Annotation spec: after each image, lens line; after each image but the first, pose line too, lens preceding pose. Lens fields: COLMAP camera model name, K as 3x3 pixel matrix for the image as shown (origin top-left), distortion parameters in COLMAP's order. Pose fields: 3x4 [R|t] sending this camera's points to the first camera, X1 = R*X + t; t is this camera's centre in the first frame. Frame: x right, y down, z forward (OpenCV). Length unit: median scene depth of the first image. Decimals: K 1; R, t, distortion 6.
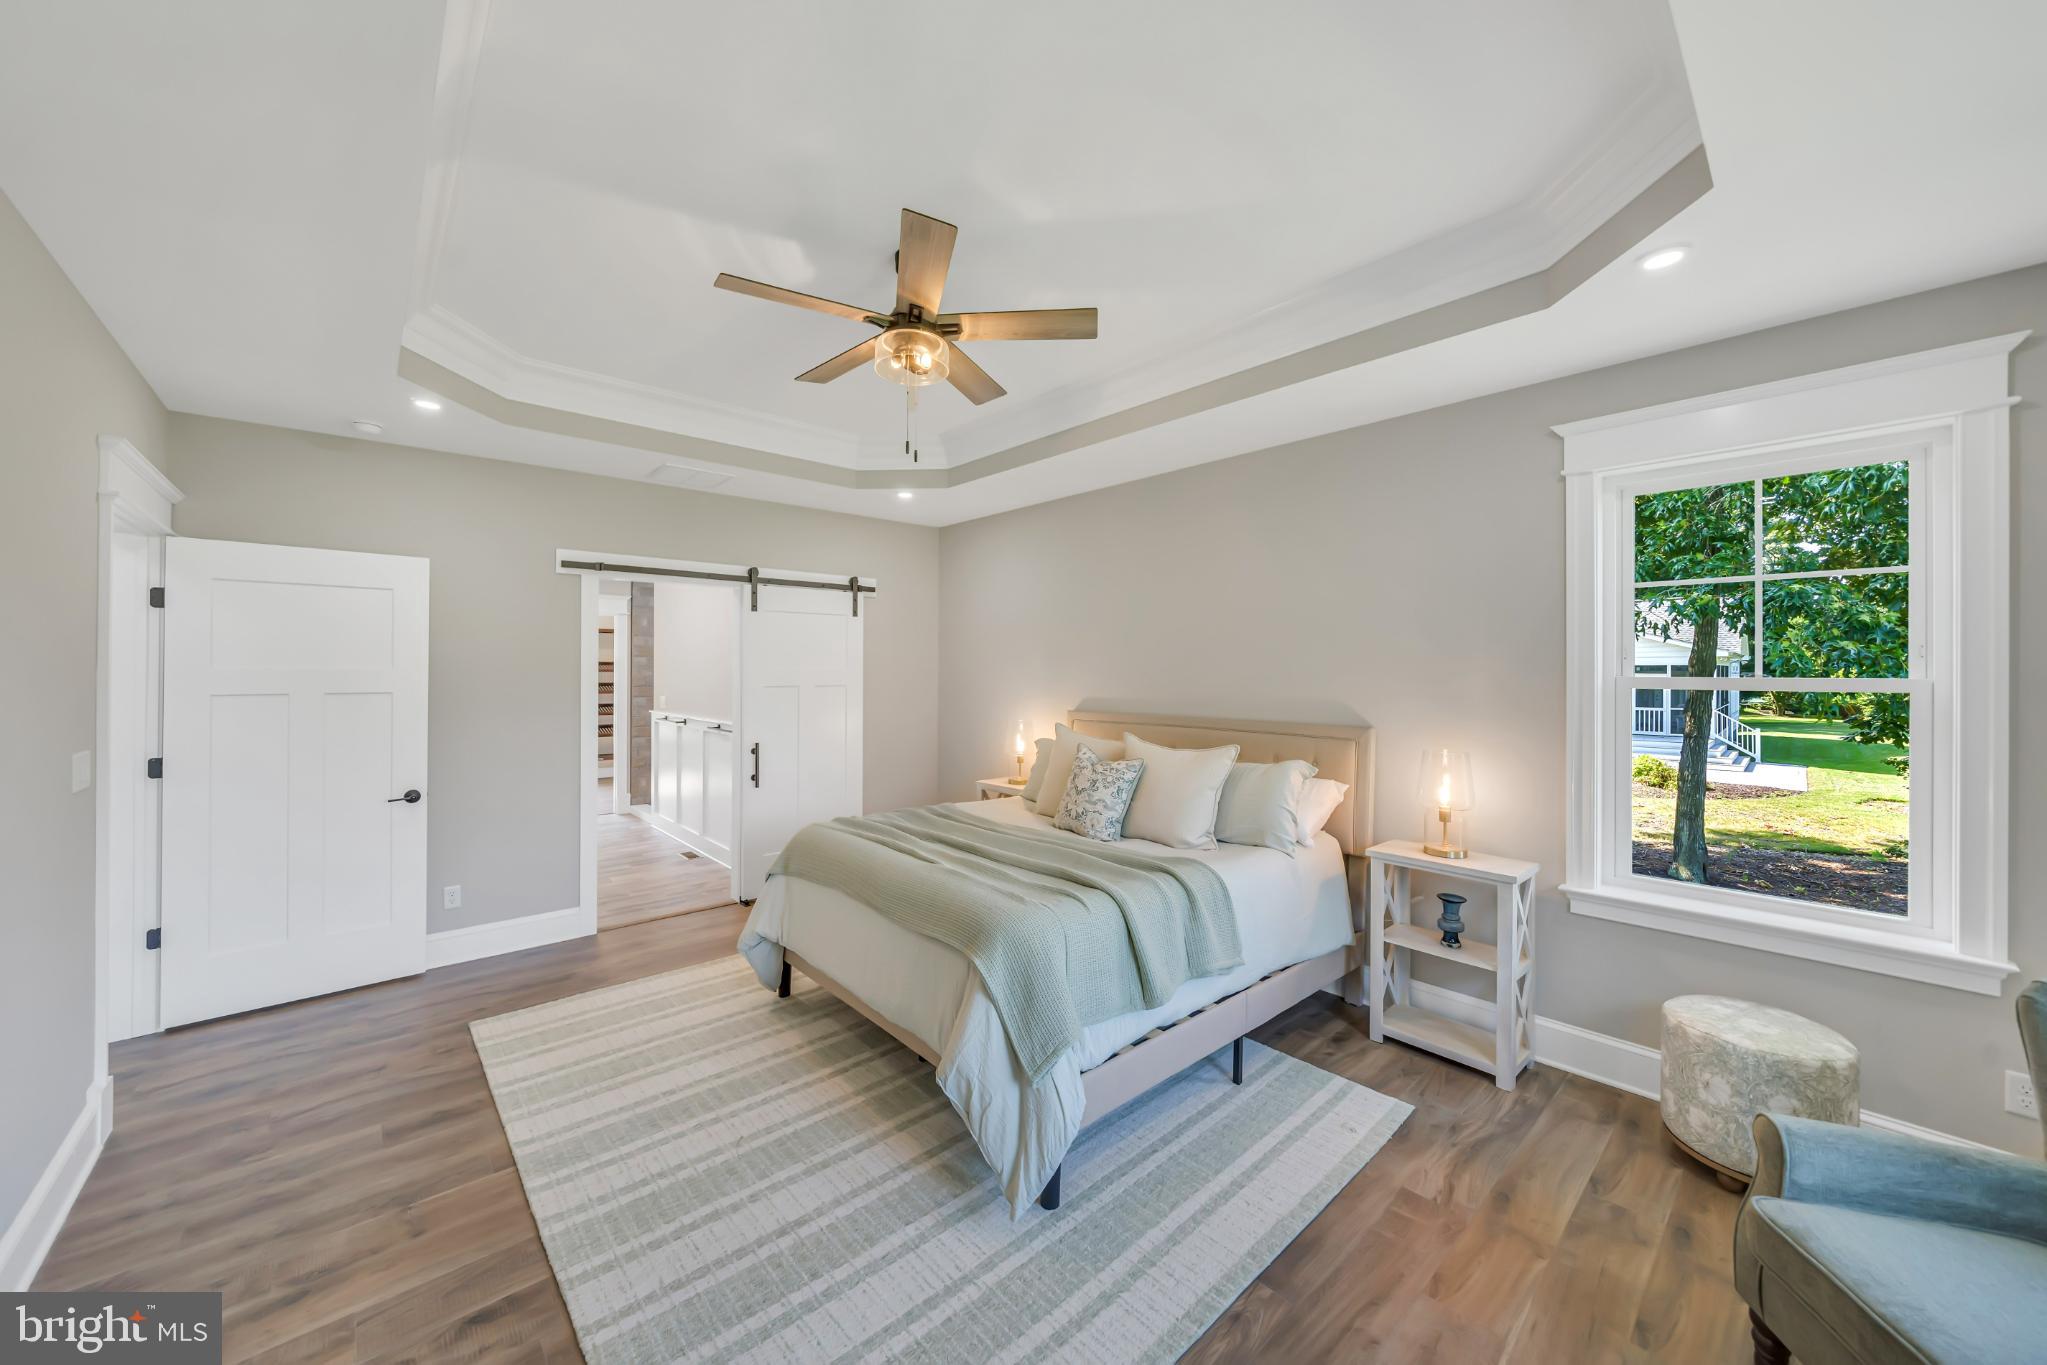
lens RADIAL K [[748.2, 0, 1023.7], [0, 748.2, 668.6], [0, 0, 1]] dist [-0.004580, -0.001556]
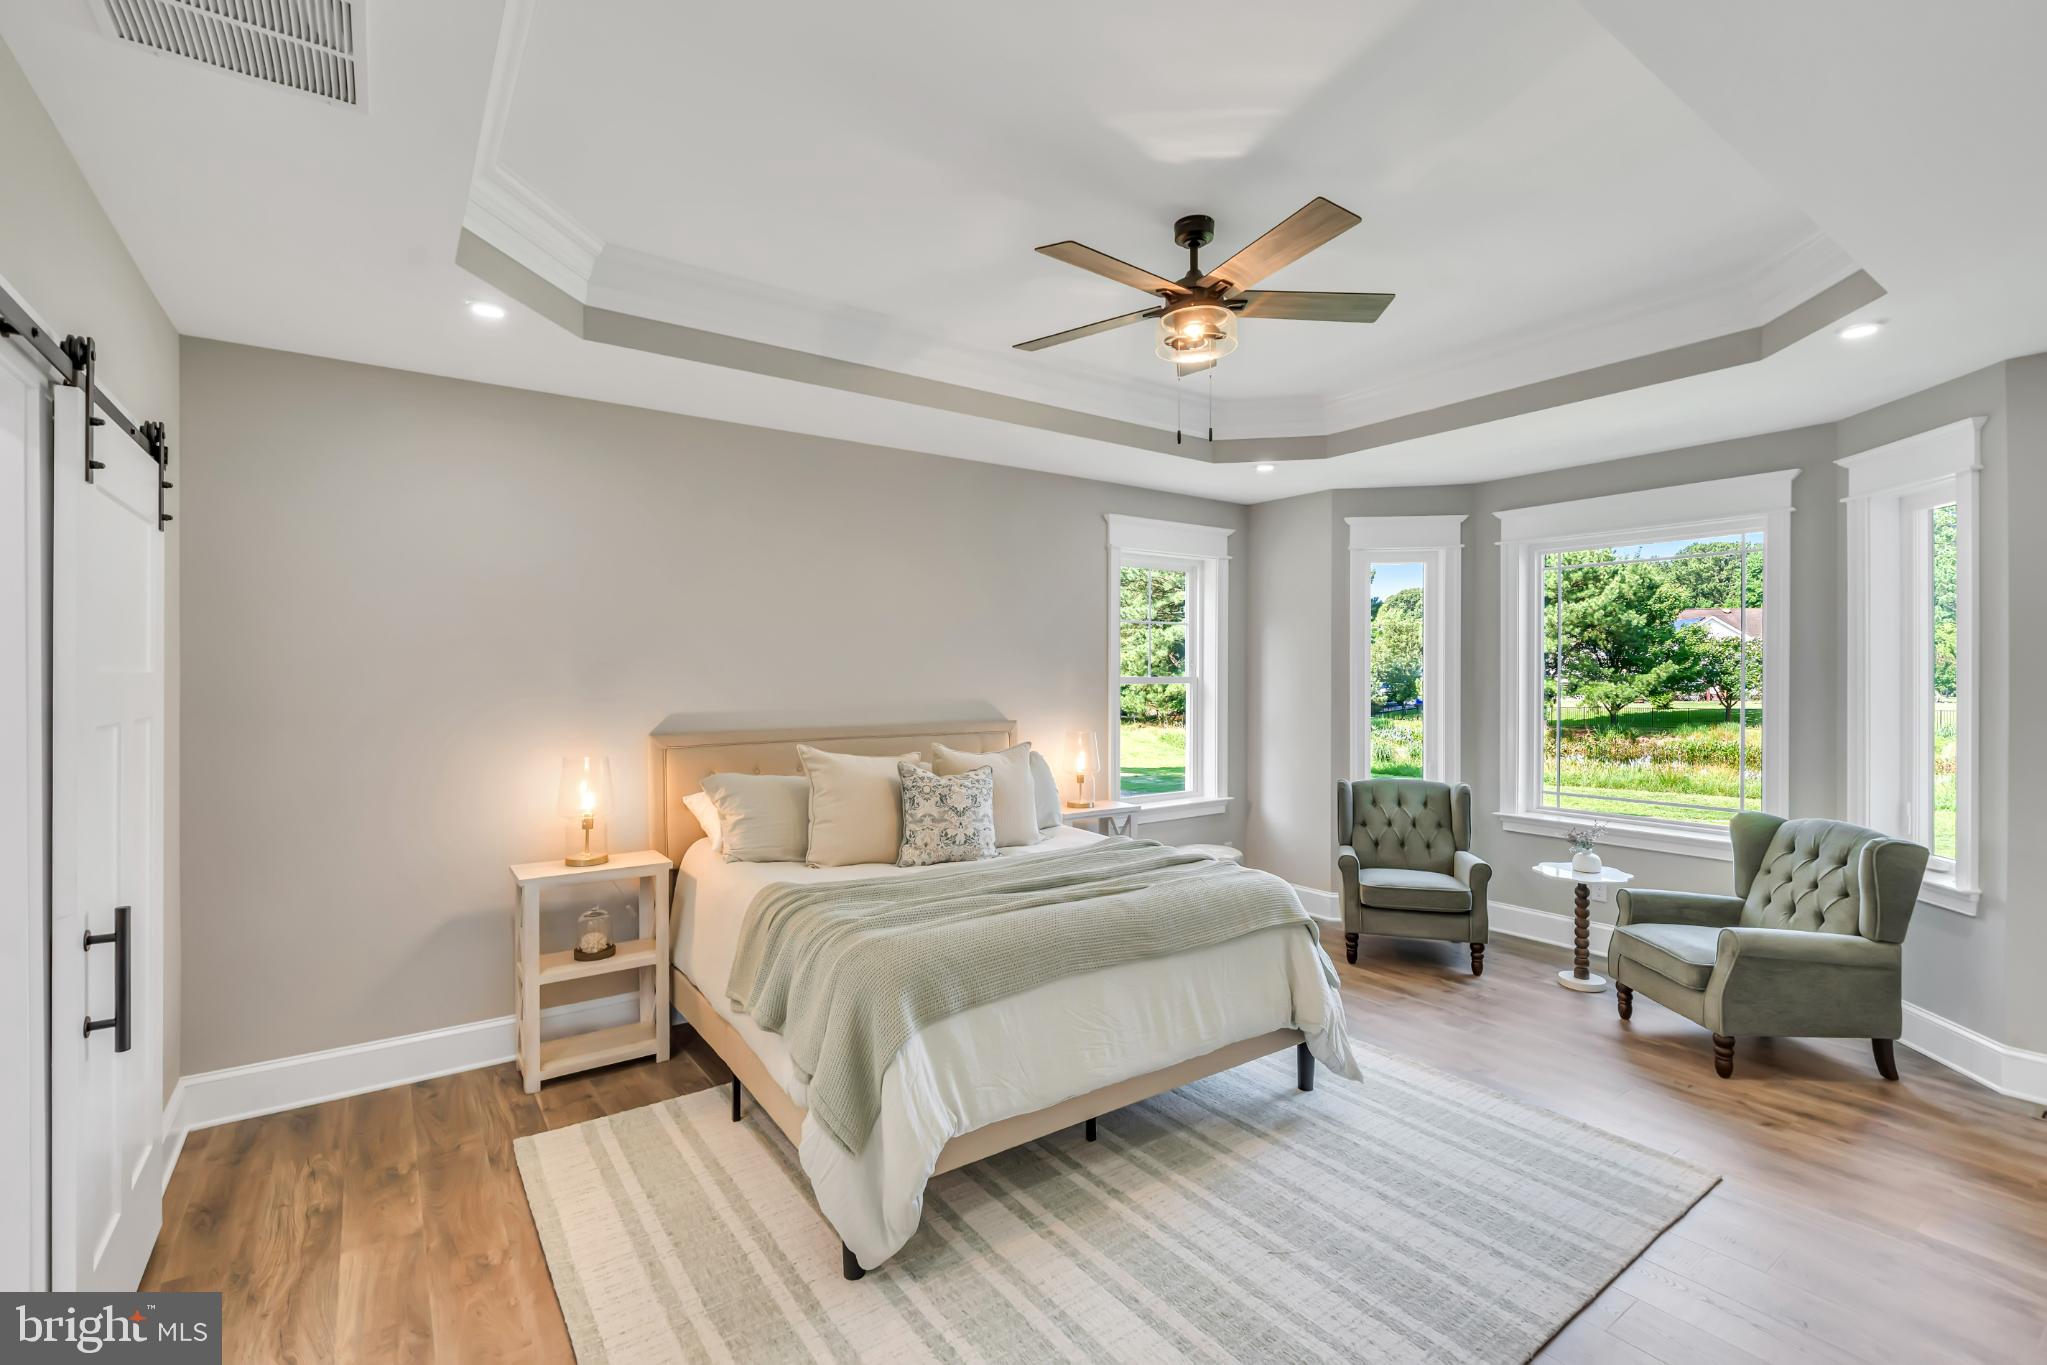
lens RADIAL K [[896.6, 0, 1017.1], [0, 896.6, 682.6], [0, 0, 1]] dist [-0.000960, -0.000275]
pose [[0.115026, -0.016768, 0.993221, -1.151493], [-0.004912, 0.999836, 0.017448, -0.007639], [-0.993350, -0.006885, 0.114925, 0.980518]]
